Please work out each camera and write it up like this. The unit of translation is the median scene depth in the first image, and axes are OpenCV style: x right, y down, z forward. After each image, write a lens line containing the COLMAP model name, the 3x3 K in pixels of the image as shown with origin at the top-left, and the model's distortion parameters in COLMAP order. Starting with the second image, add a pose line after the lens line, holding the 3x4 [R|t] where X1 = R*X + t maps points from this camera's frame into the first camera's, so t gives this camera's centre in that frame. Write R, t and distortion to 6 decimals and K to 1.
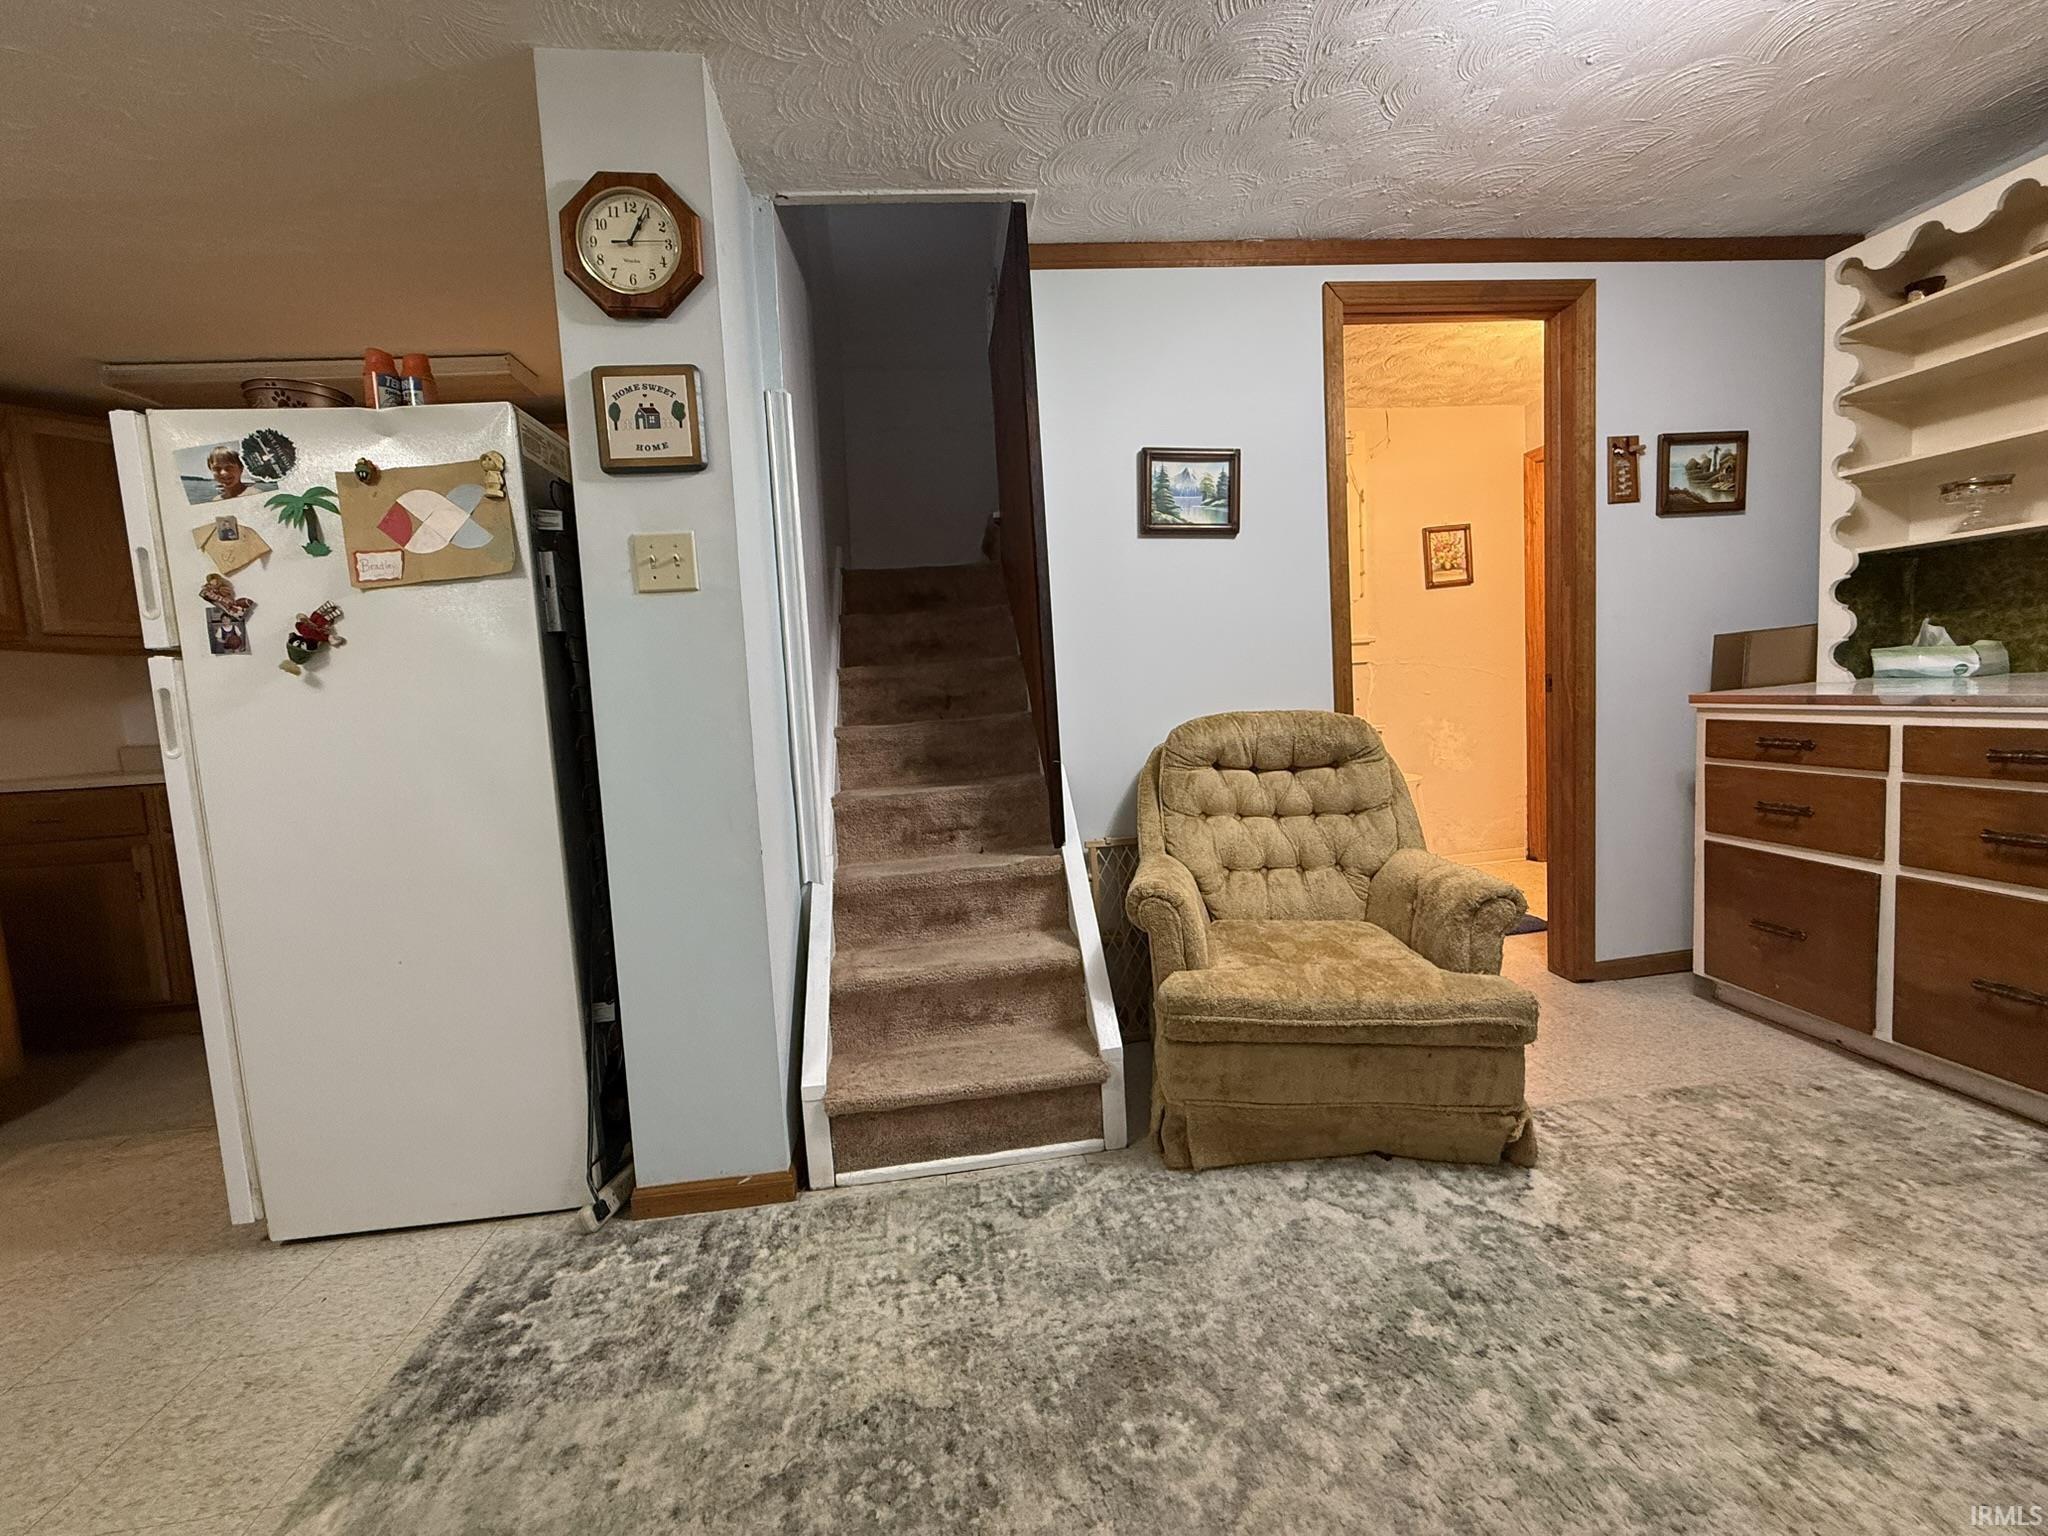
lens RADIAL K [[811.7, 0, 1021.3], [0, 811.7, 767.7], [0, 0, 1]] dist [-0.000258, -0.000333]
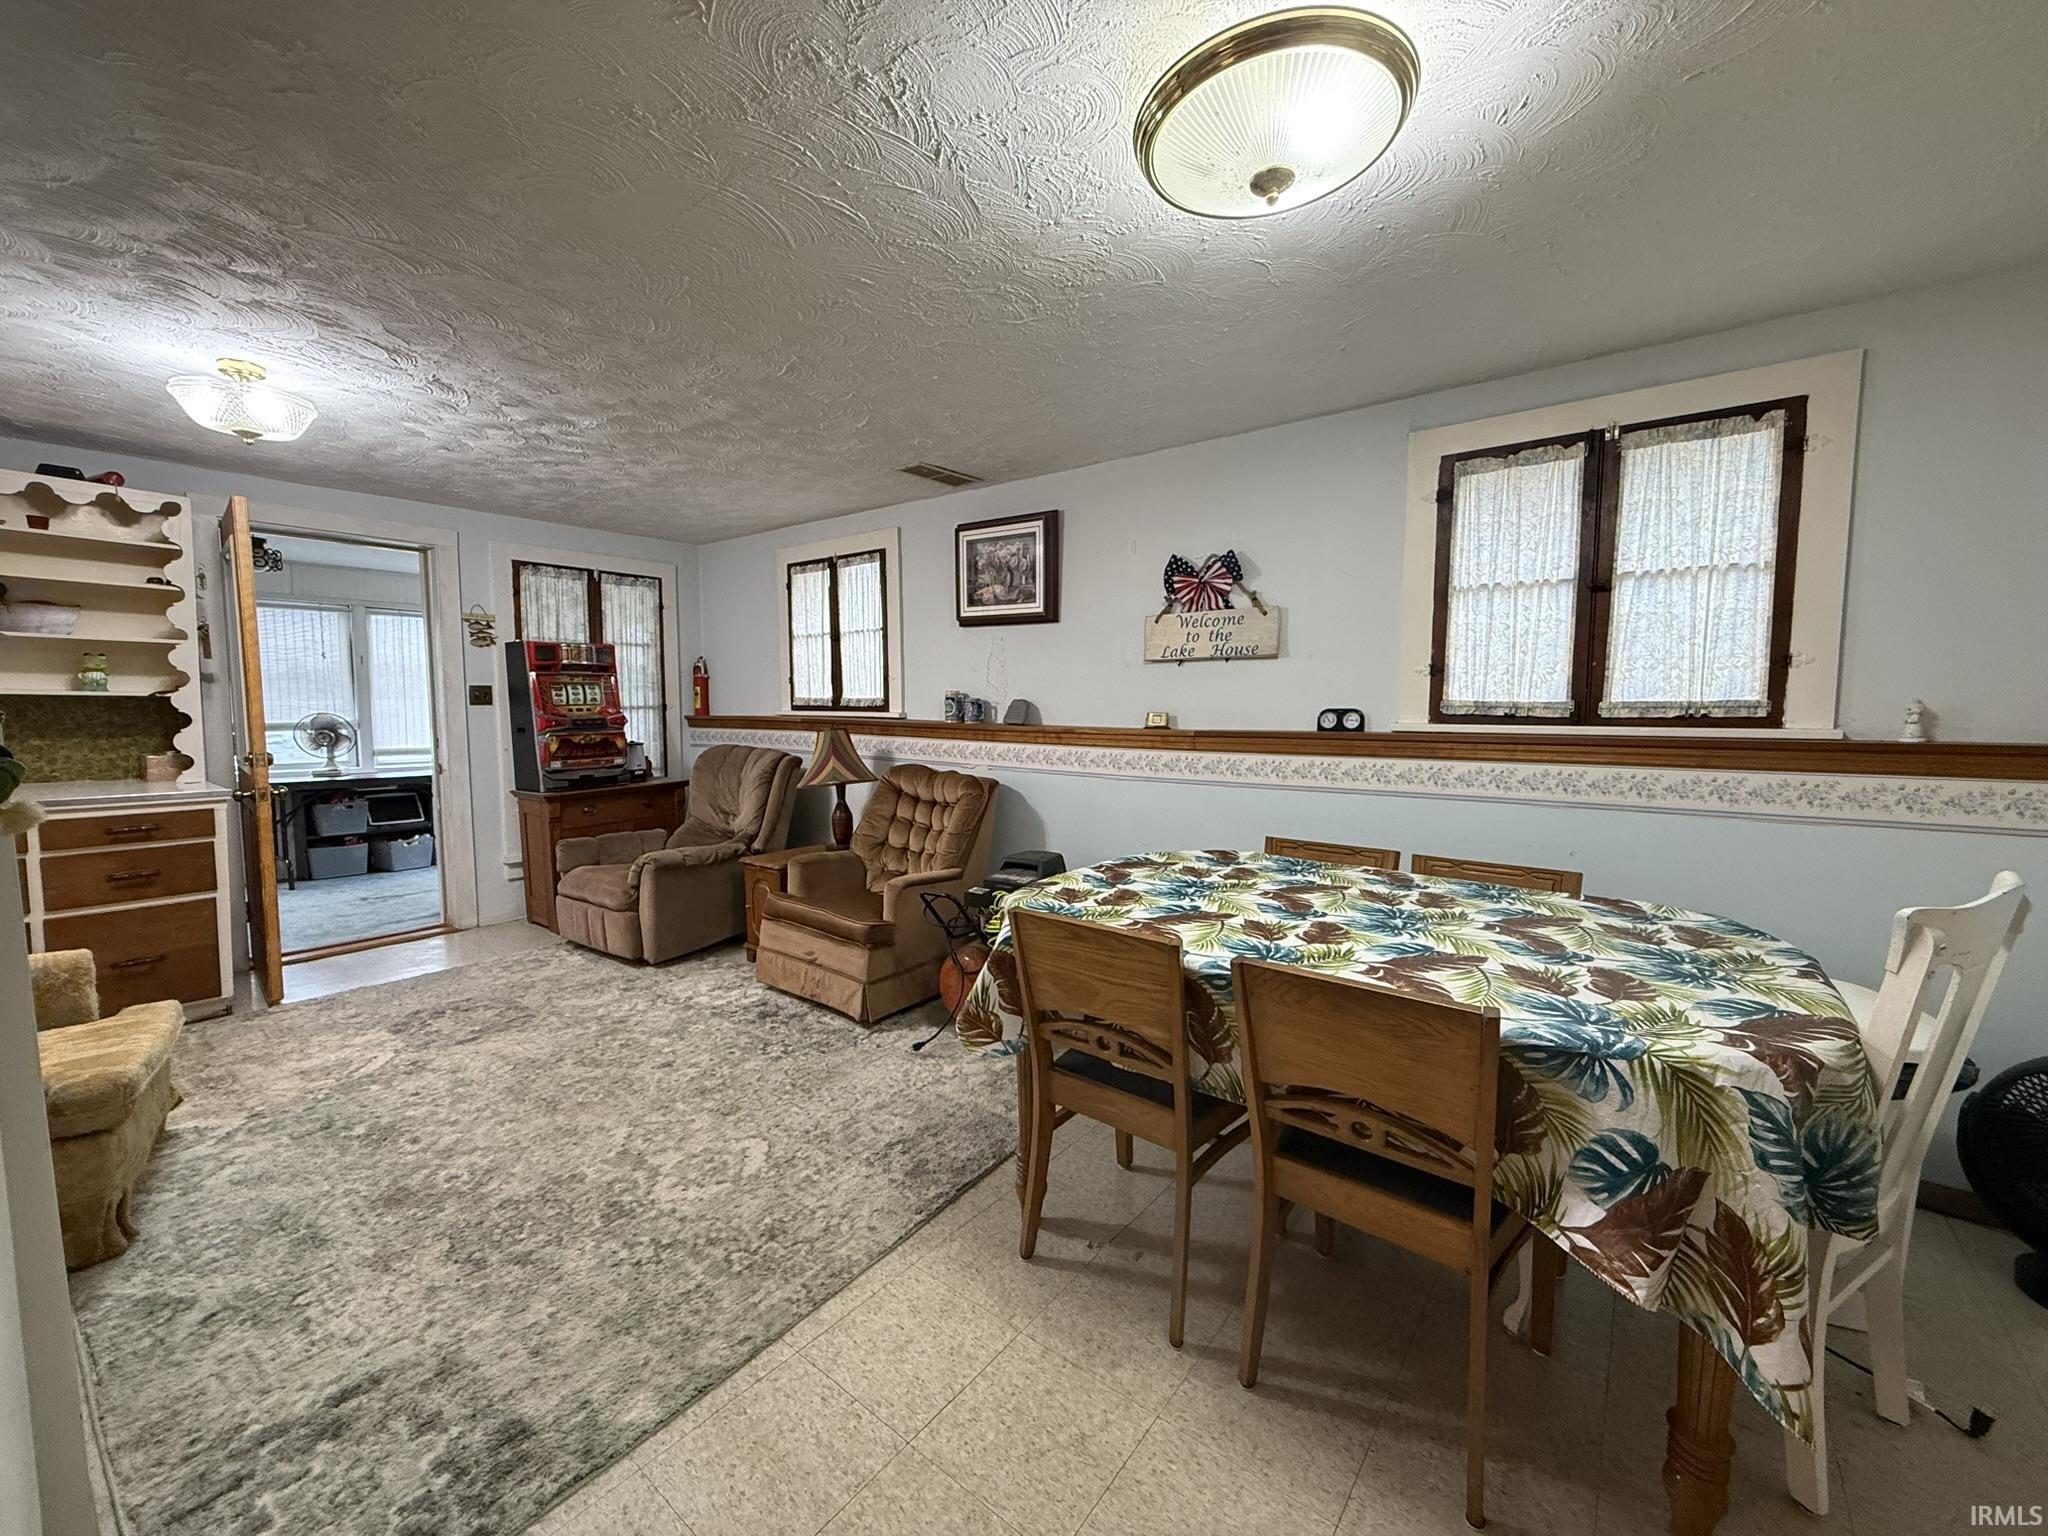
lens RADIAL K [[811.7, 0, 1021.3], [0, 811.7, 767.7], [0, 0, 1]] dist [-0.000258, -0.000333]
pose [[-0.711359, 0.002414, 0.702824, -1.556937], [0.101911, 0.989780, 0.099748, -0.137037], [-0.695401, 0.142583, -0.704335, 0.927900]]
